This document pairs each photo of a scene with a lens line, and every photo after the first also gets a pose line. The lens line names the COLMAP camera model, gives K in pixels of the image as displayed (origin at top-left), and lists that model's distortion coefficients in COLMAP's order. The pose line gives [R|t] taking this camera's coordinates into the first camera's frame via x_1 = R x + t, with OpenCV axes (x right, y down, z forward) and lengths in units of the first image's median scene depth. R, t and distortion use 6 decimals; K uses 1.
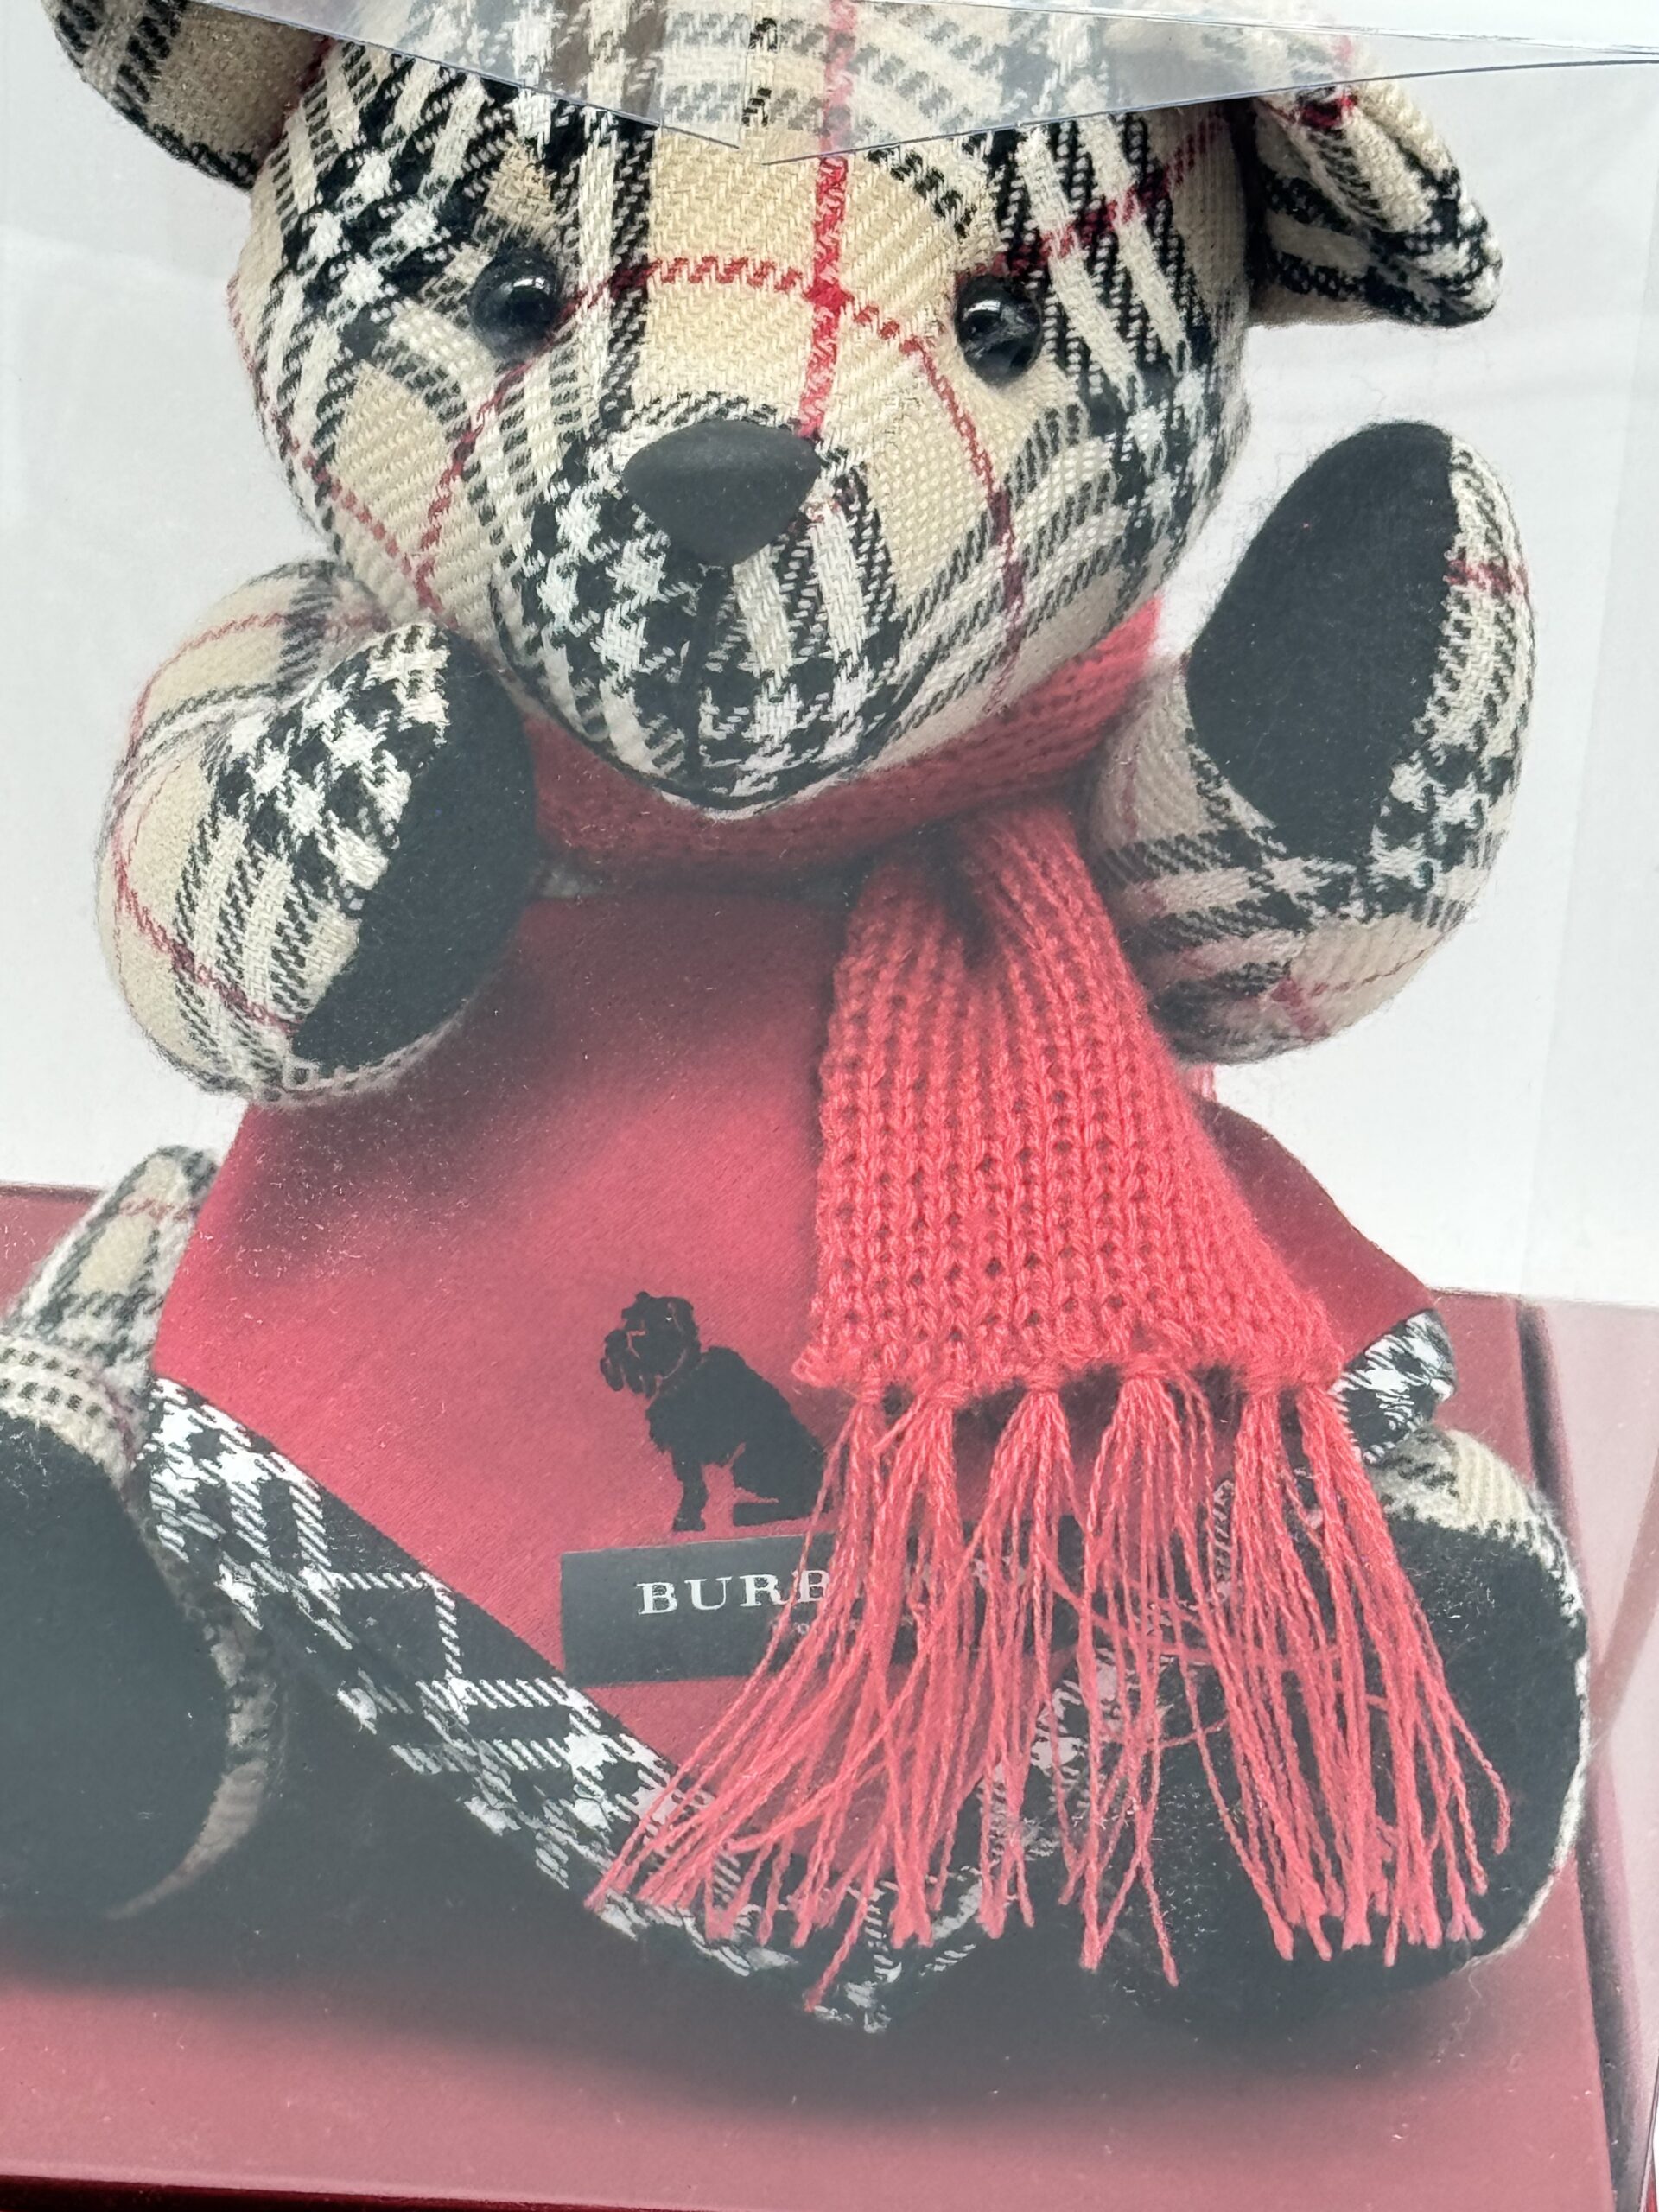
lens RADIAL K [[7956.8, 0, 1024.0], [0, 7956.8, 1106.5], [0, 0, 1]] dist [0.011706, 2.568703]
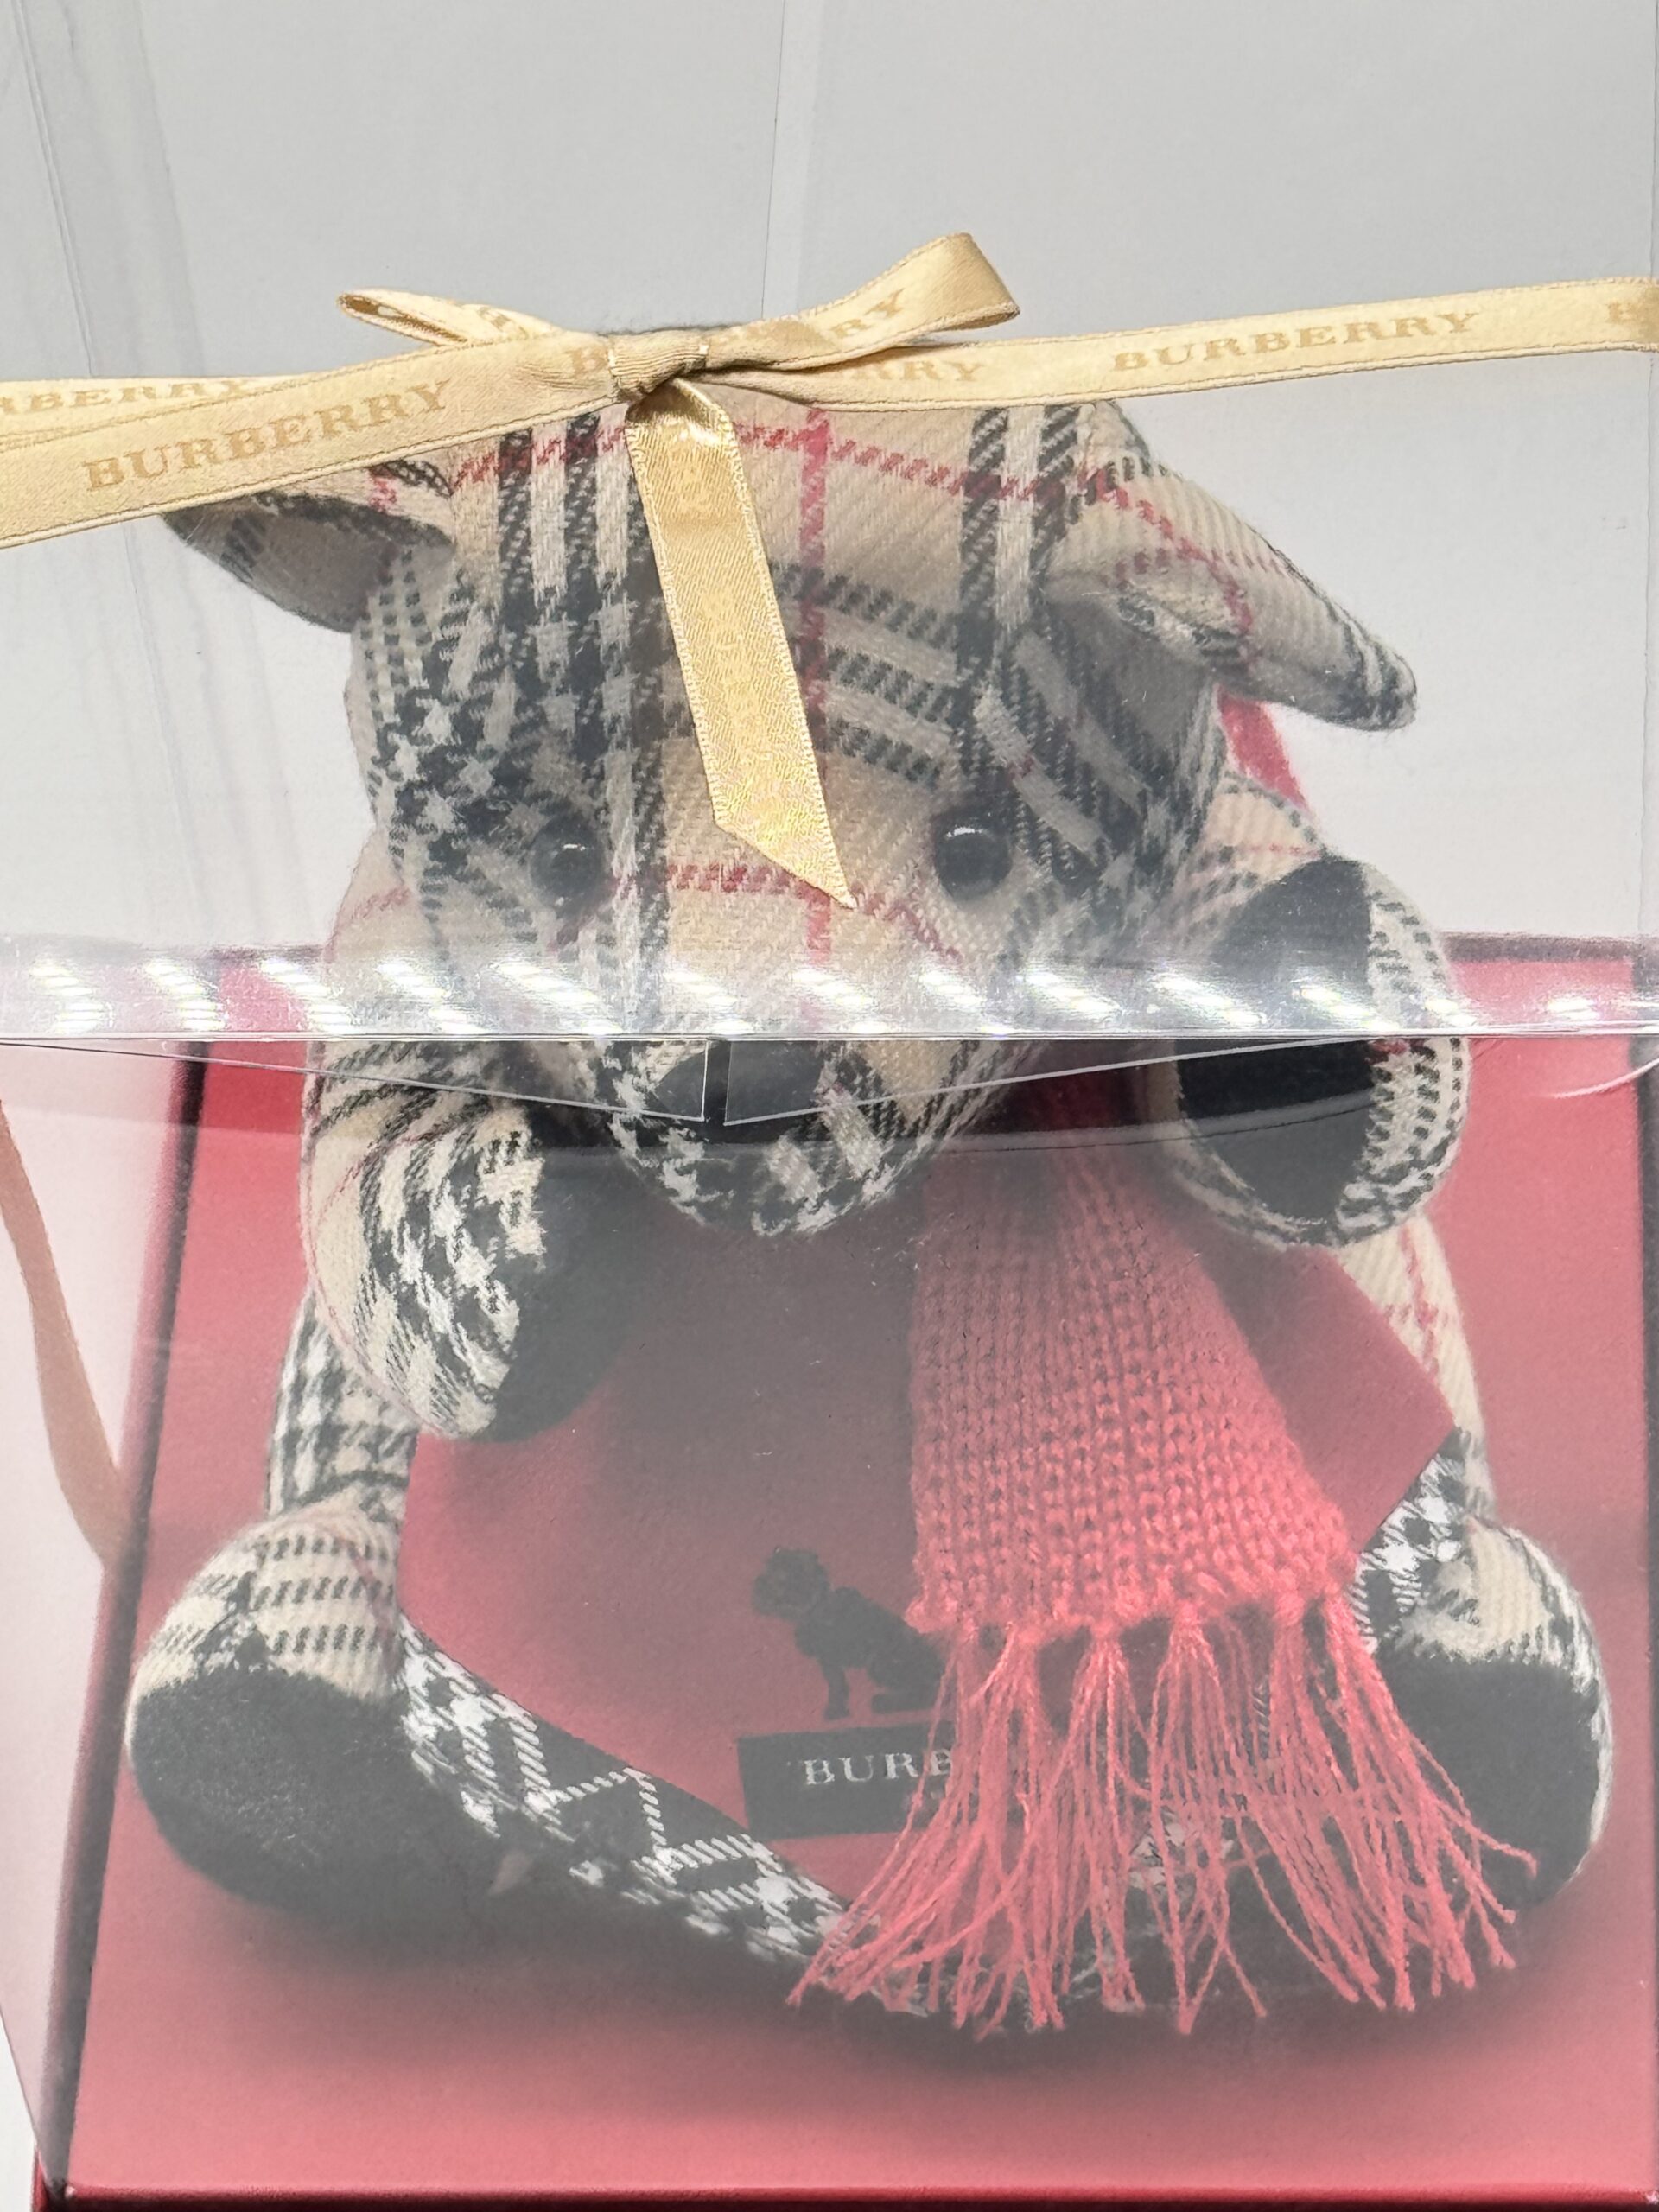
lens RADIAL K [[7873.0, 0, 829.5], [0, 7873.0, 1106.0], [0, 0, 1]] dist [0.005801, 0.554672]
pose [[0.988098, -0.061222, -0.141121, 0.135251], [0.111648, 0.916503, 0.384131, -0.505178], [0.105821, -0.395315, 0.912430, -0.070790]]
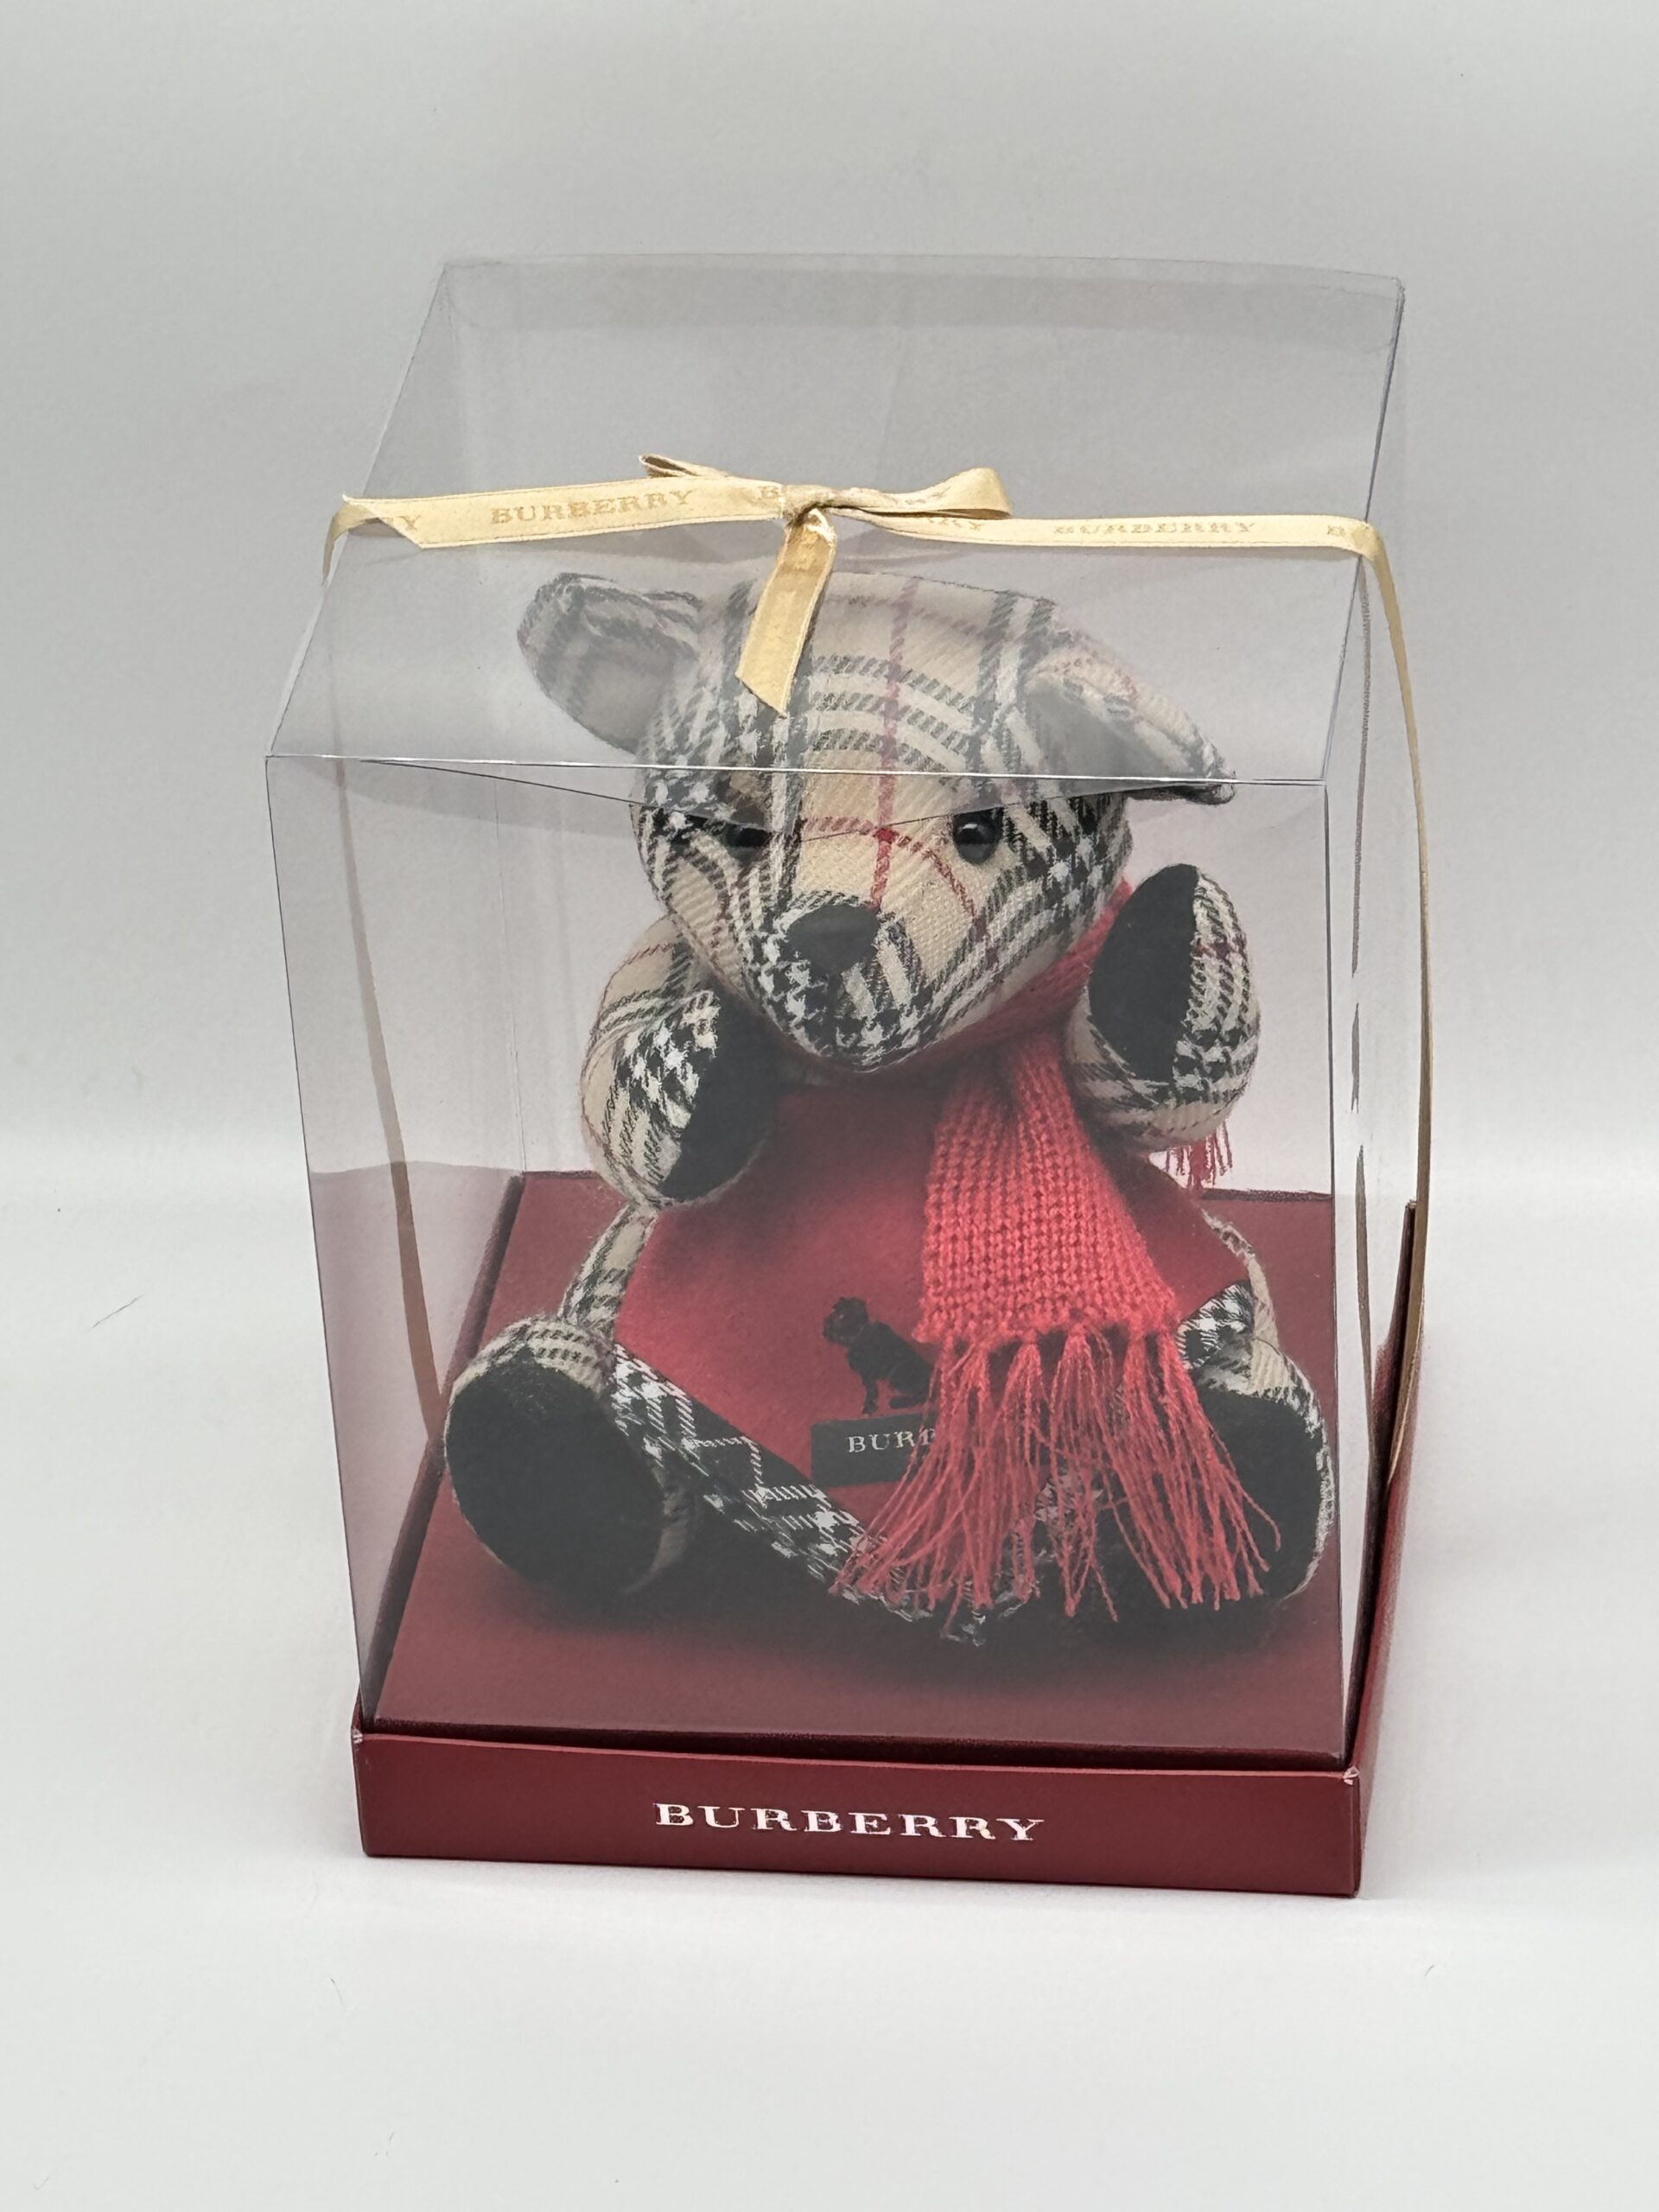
lens RADIAL K [[7956.8, 0, 1024.0], [0, 7956.8, 1106.5], [0, 0, 1]] dist [0.011706, 2.568703]
pose [[0.988428, -0.037494, -0.146985, 0.306516], [0.051795, 0.994157, 0.094706, -0.220603], [0.142575, -0.101223, 0.984594, -1.026455]]
